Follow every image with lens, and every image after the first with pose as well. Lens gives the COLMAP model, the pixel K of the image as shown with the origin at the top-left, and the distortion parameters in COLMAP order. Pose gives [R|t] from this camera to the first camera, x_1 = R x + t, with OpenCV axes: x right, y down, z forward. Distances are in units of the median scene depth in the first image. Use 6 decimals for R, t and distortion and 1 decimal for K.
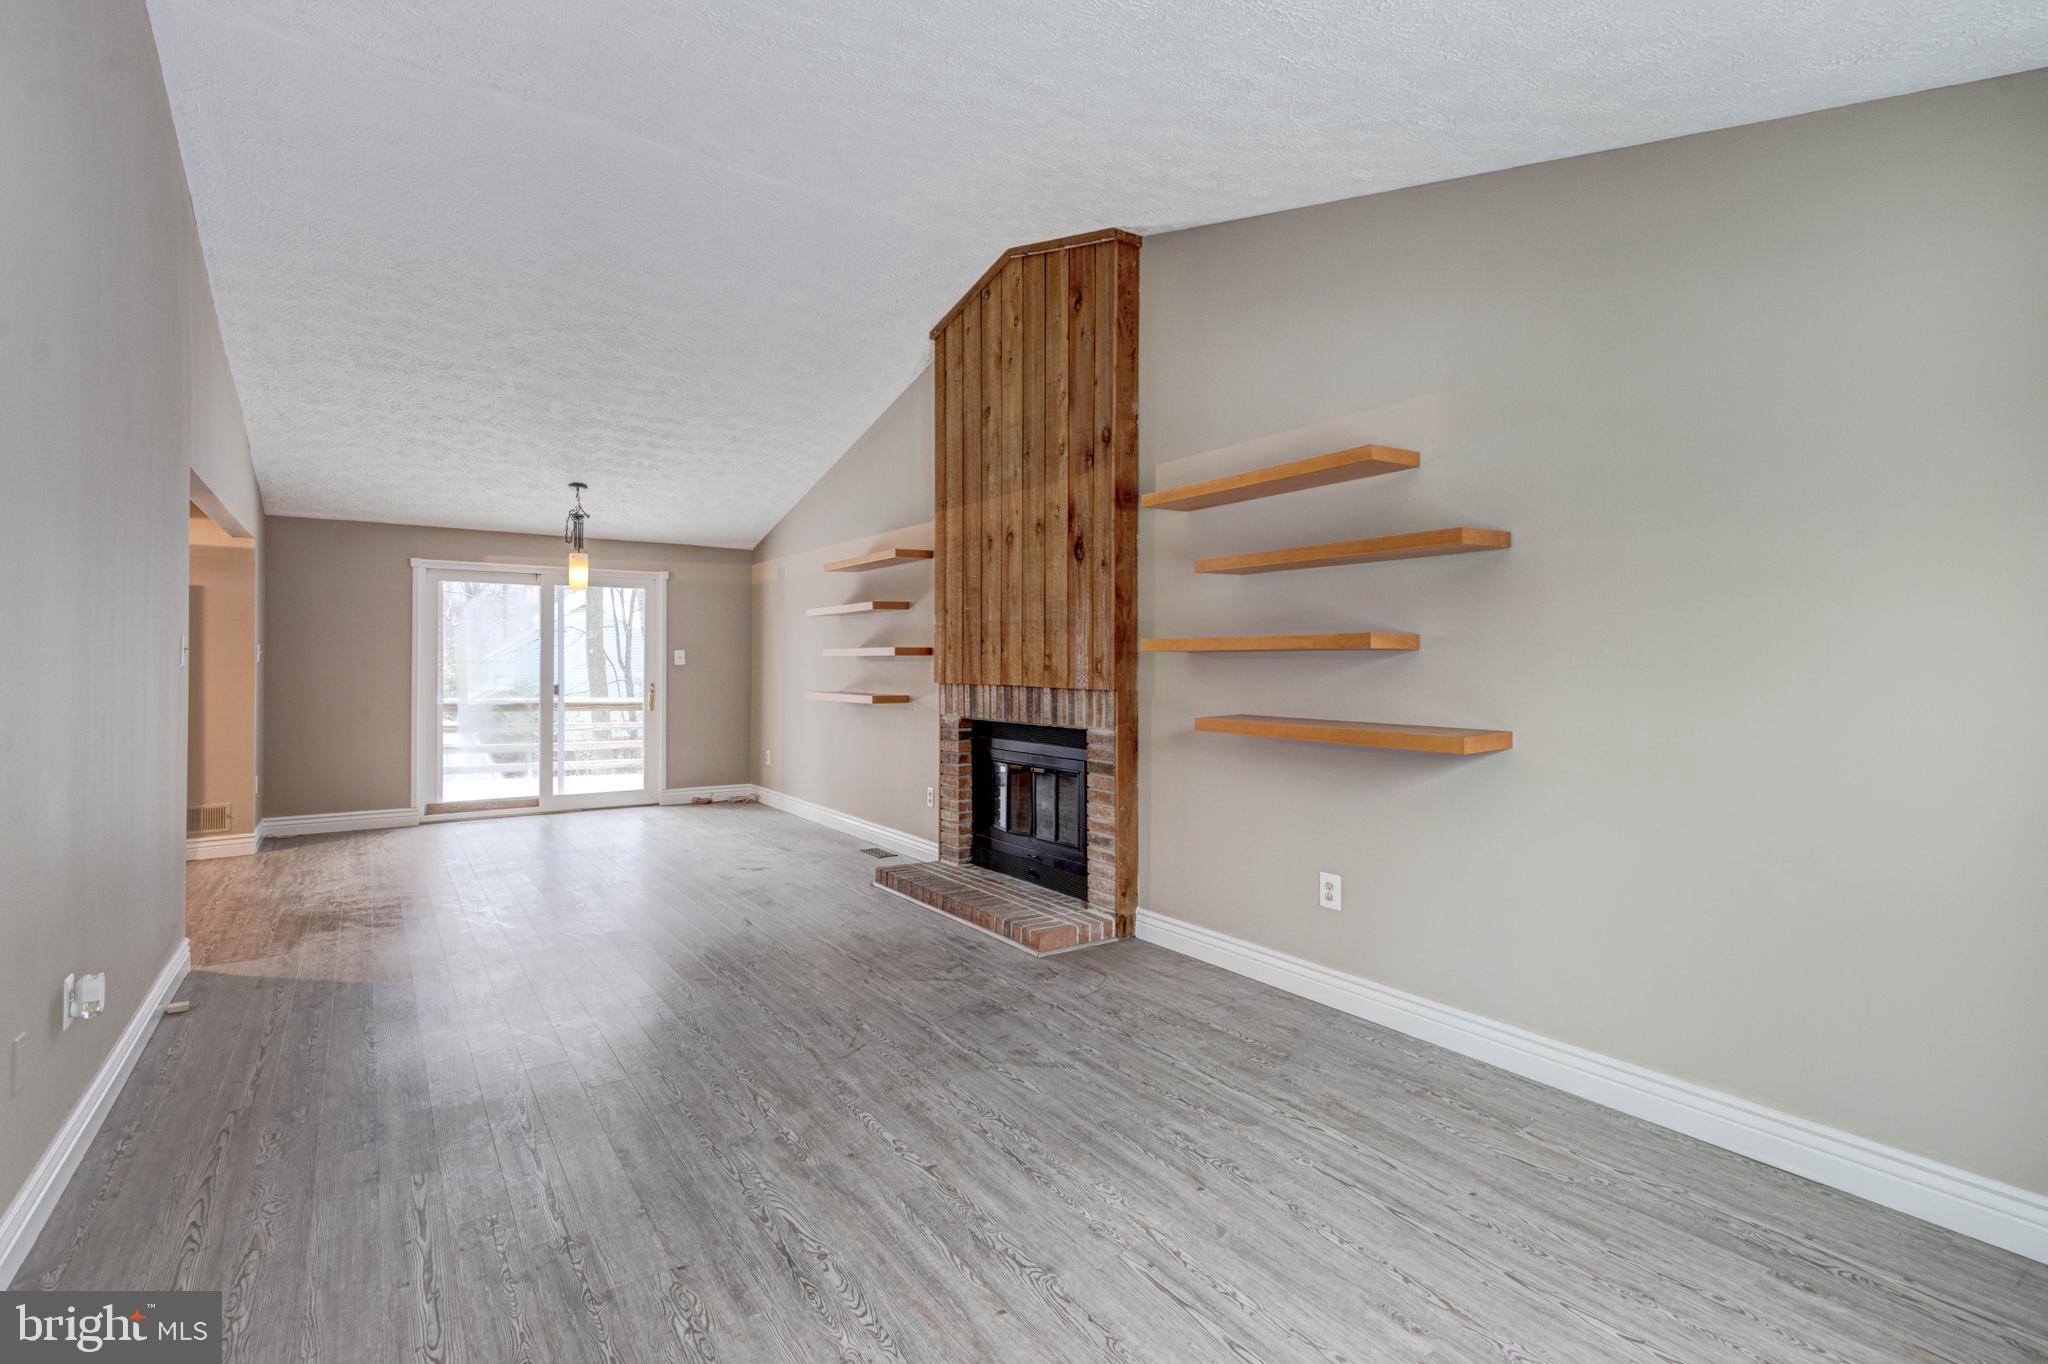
lens RADIAL K [[940.3, 0, 987.8], [0, 940.3, 664.2], [0, 0, 1]] dist [0.005823, -0.002287]
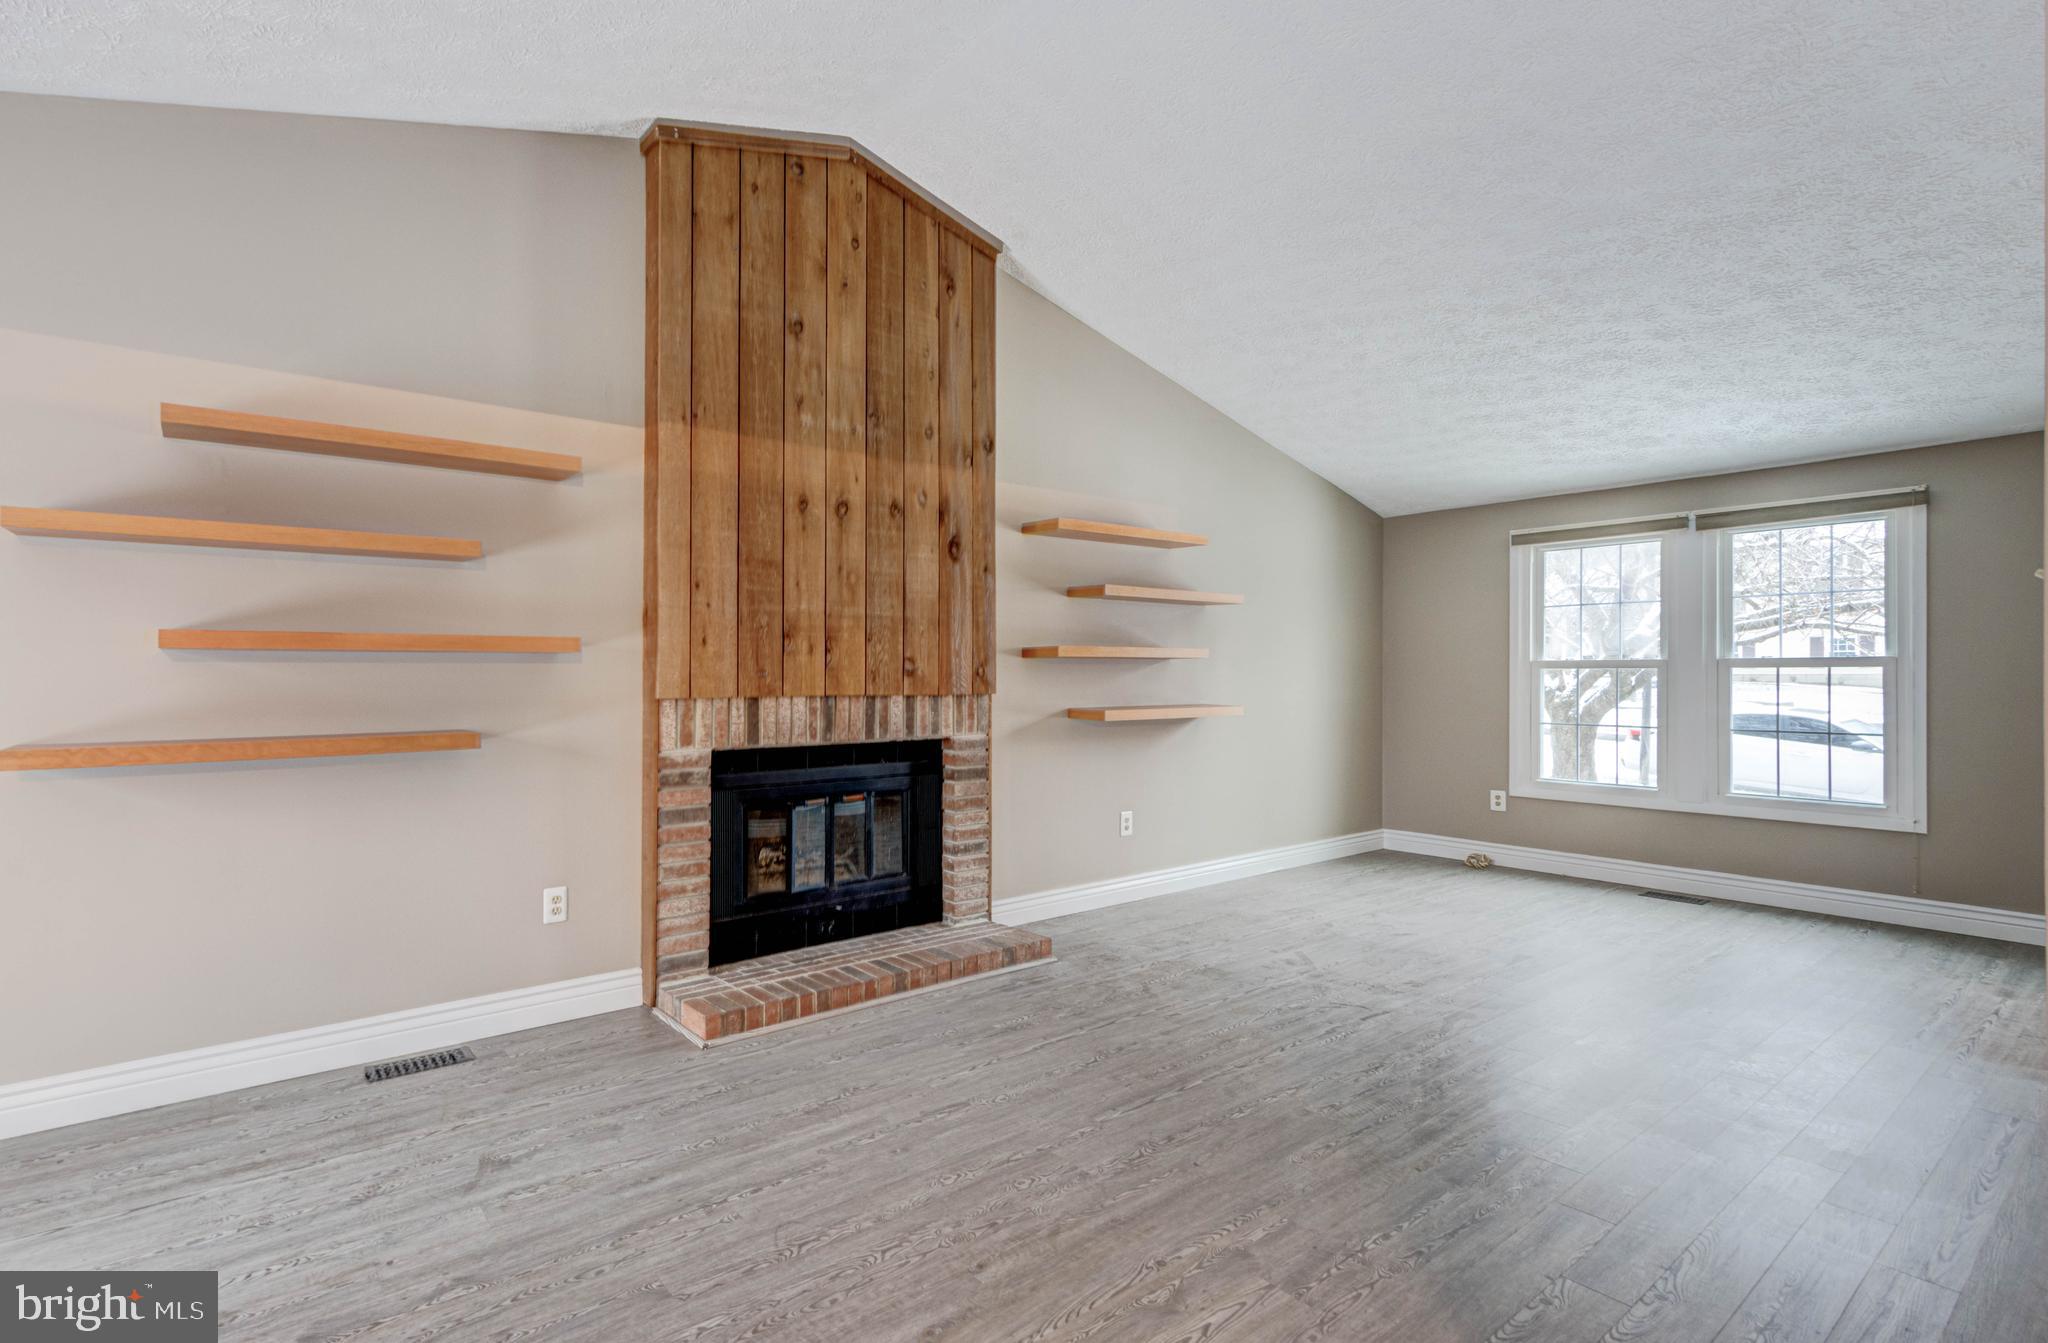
lens RADIAL K [[985.5, 0, 987.5], [0, 985.5, 655.4], [0, 0, 1]] dist [0.015712, -0.008231]
pose [[-0.089300, 0.017038, 0.995859, -0.817678], [0.002446, 0.999854, -0.016887, 0.003556], [-0.996002, 0.000928, -0.089329, 0.965389]]
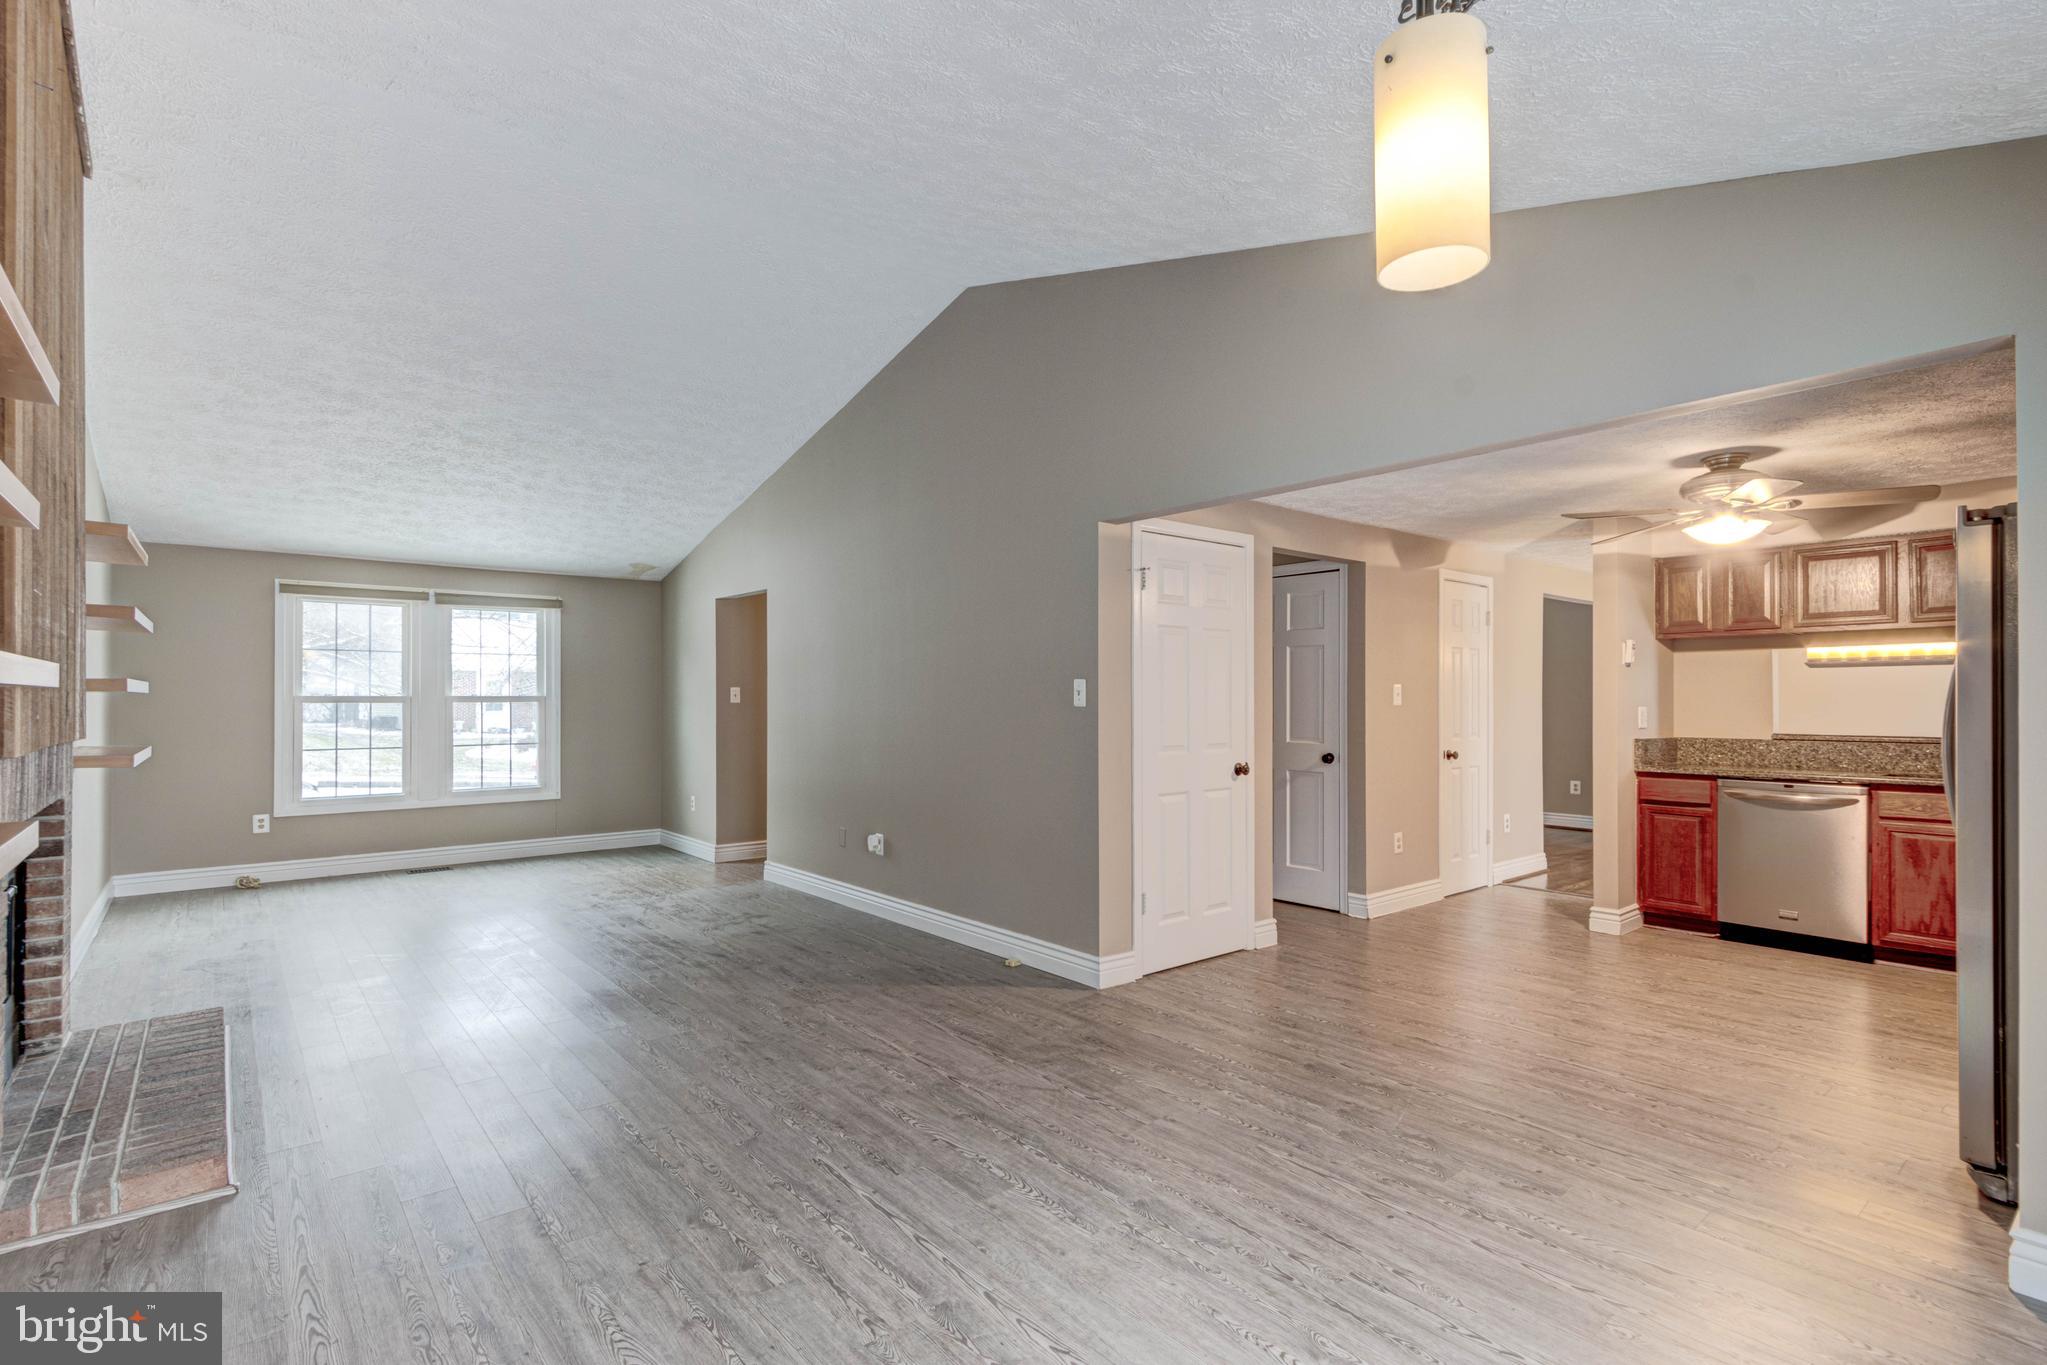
lens RADIAL K [[939.9, 0, 983.3], [0, 939.9, 706.1], [0, 0, 1]] dist [0.005823, -0.002287]
pose [[-0.995307, -0.001032, -0.096767, -0.483145], [-0.001818, 0.999966, 0.008034, -0.007821], [0.096756, 0.008172, -0.995275, 1.631640]]
